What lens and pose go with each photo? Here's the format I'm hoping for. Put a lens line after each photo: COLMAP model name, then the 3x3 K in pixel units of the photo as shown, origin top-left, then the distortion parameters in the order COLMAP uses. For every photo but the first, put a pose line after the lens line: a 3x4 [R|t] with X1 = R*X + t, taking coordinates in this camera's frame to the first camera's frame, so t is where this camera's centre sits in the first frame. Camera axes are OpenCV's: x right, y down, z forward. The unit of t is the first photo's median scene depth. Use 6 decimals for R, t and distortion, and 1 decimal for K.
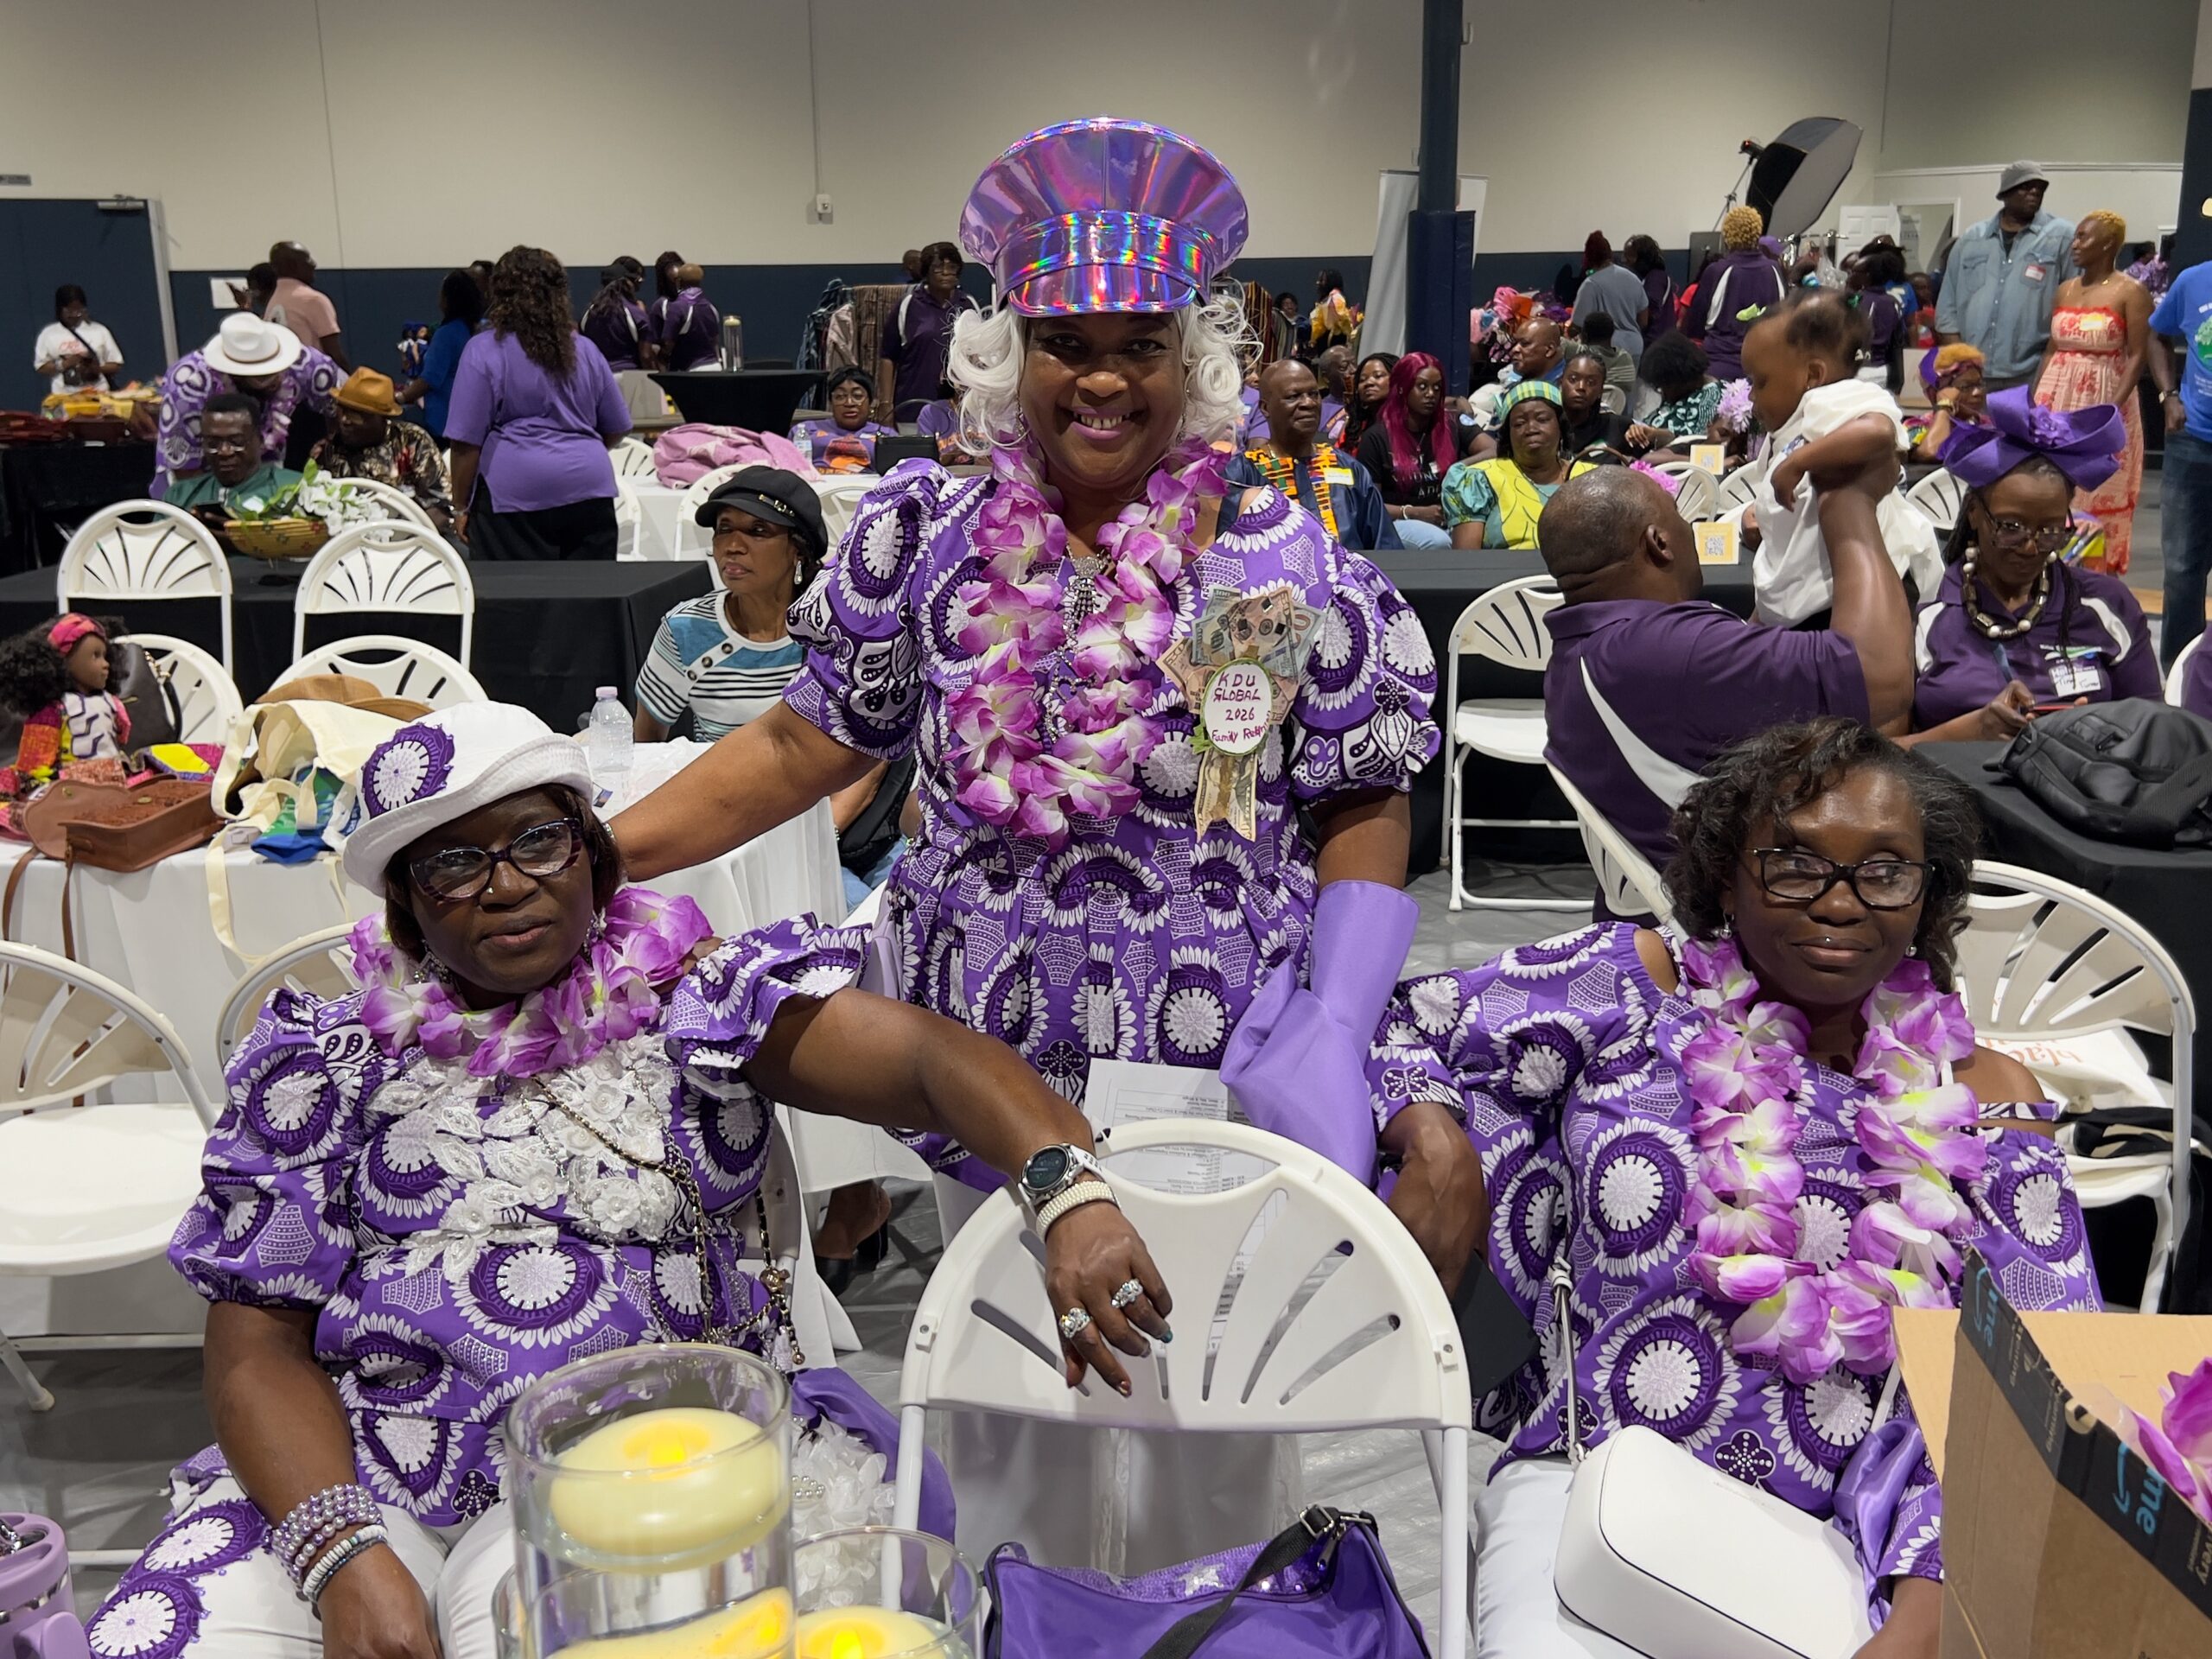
lens RADIAL K [[2295.2, 0, 1106.0], [0, 2295.2, 829.5], [0, 0, 1]] dist [0.032523, 0.015200]
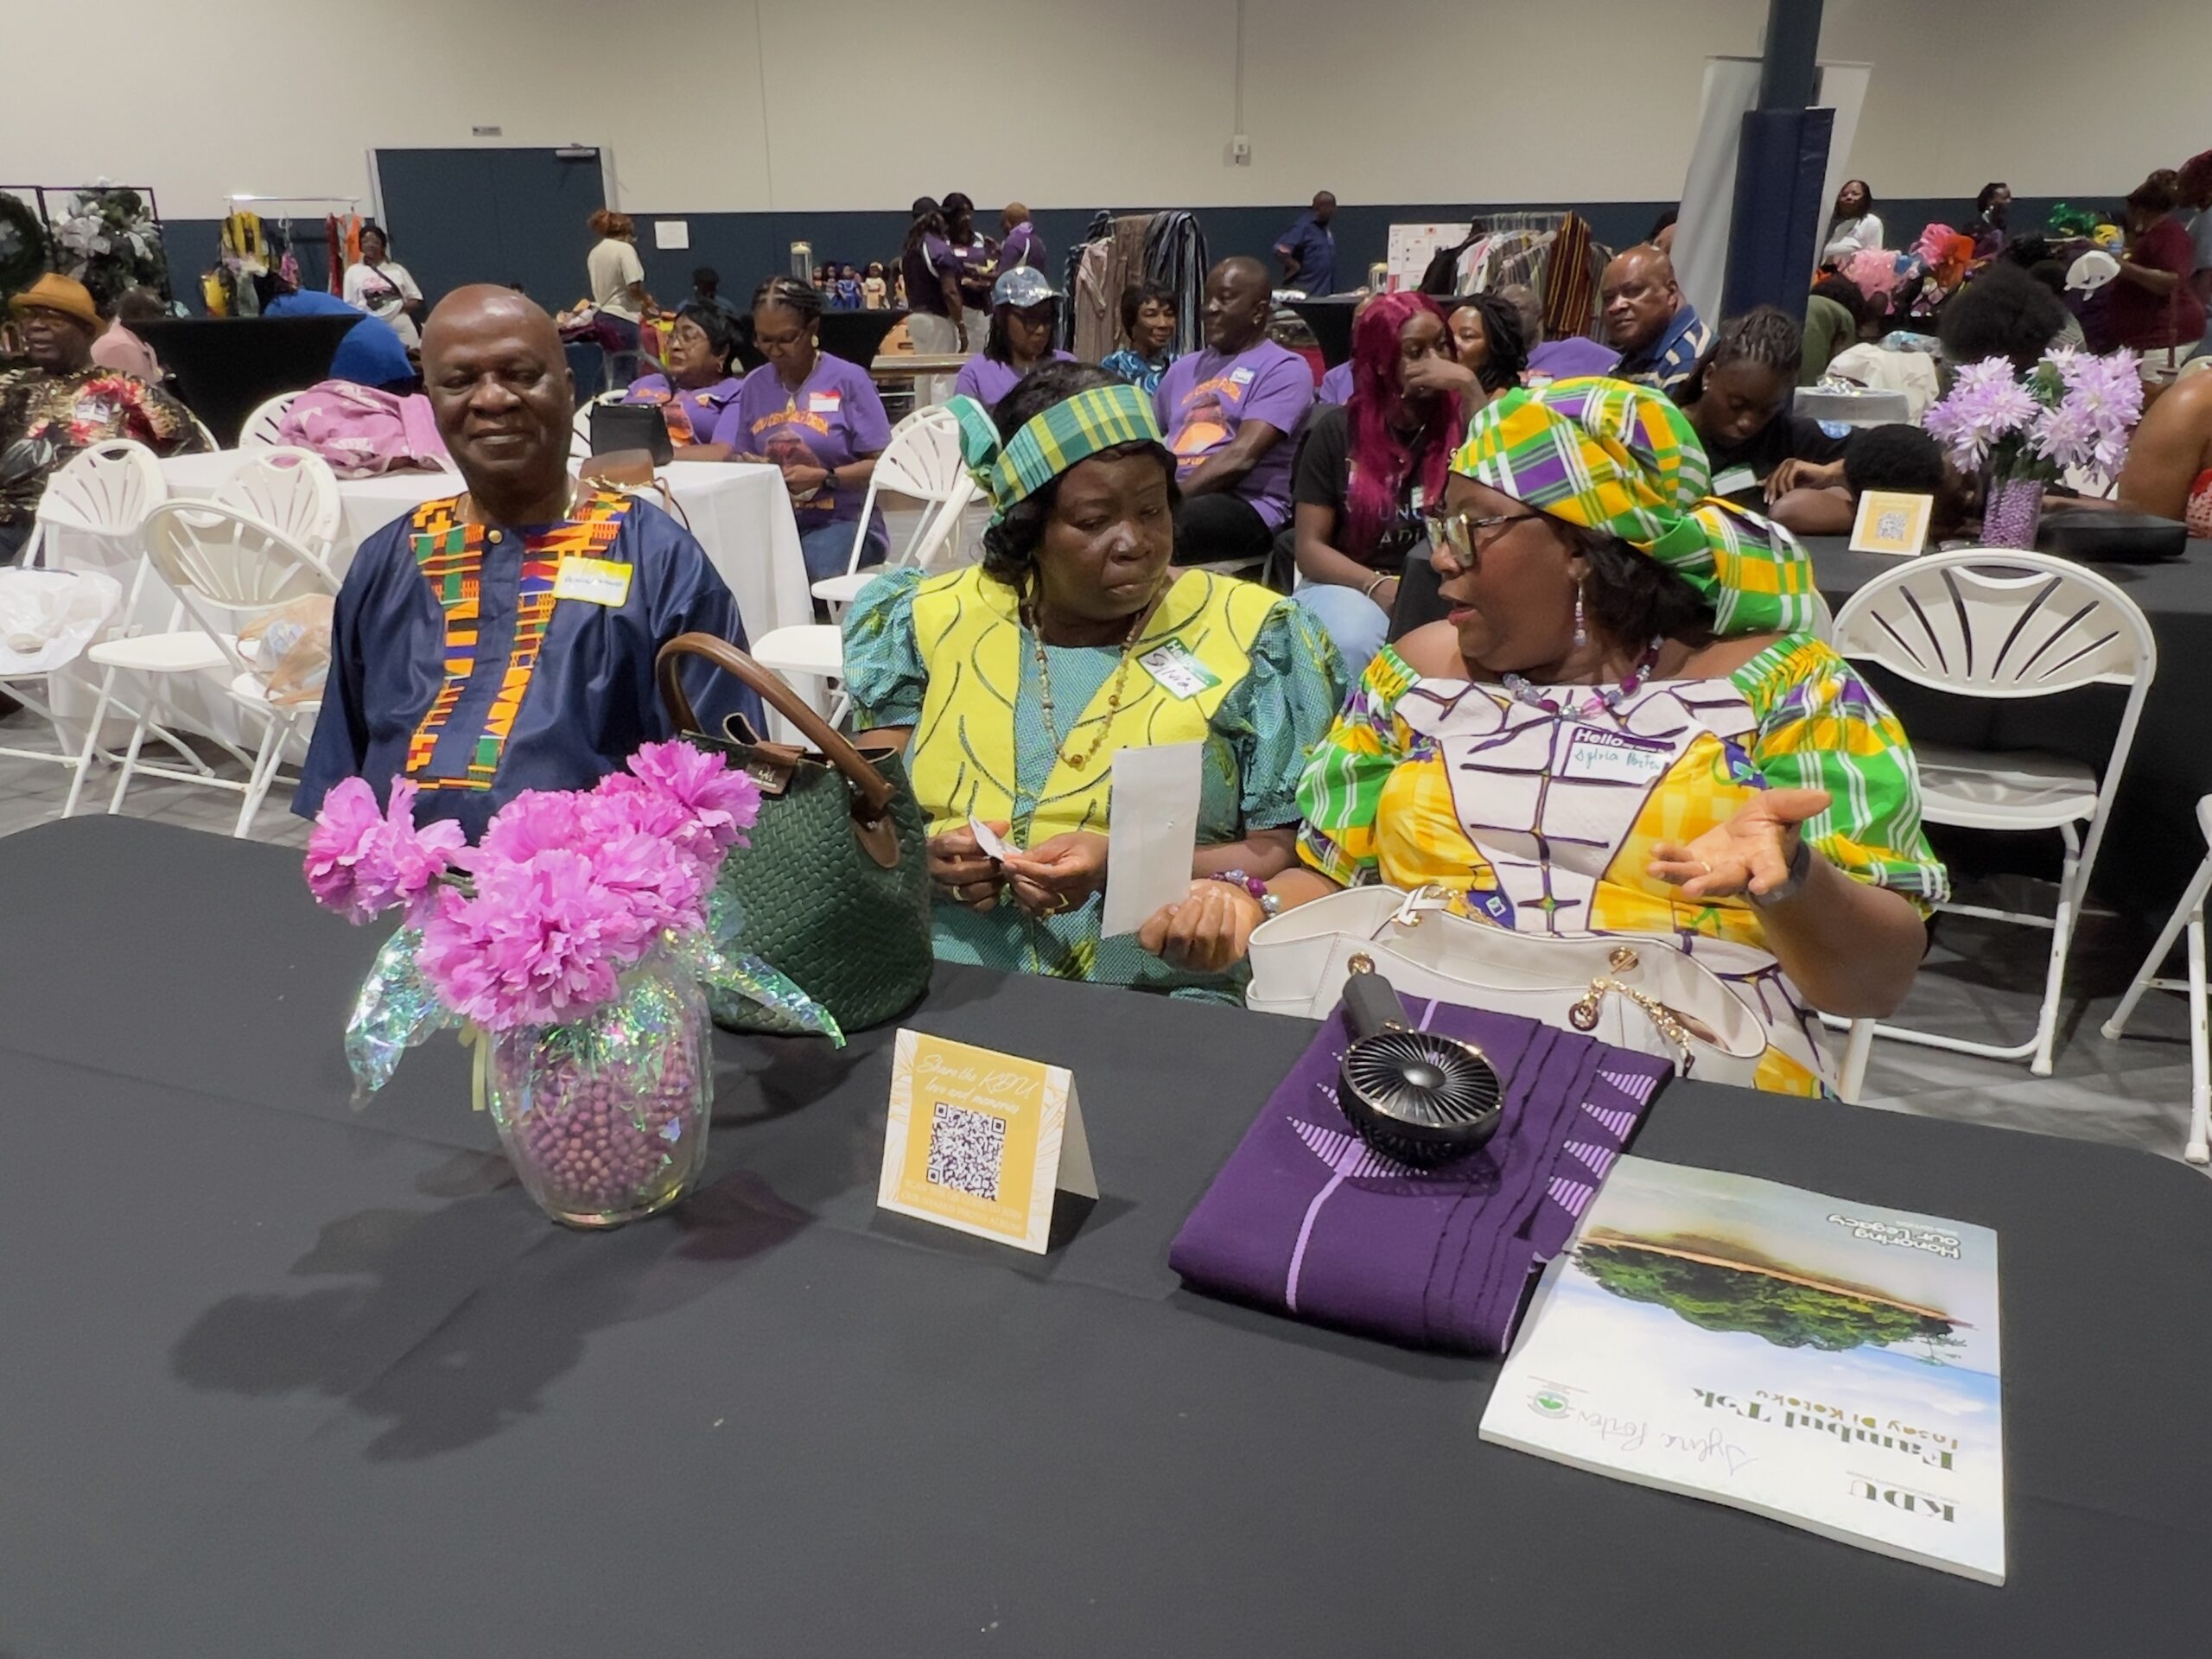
lens RADIAL K [[1582.5, 0, 1106.0], [0, 1582.5, 829.5], [0, 0, 1]] dist [0.003692, -0.002626]
pose [[0.927681, 0.131851, -0.349319, 0.143825], [-0.090039, 0.986962, 0.133415, -0.078441], [0.362355, -0.092315, 0.927457, 0.387724]]
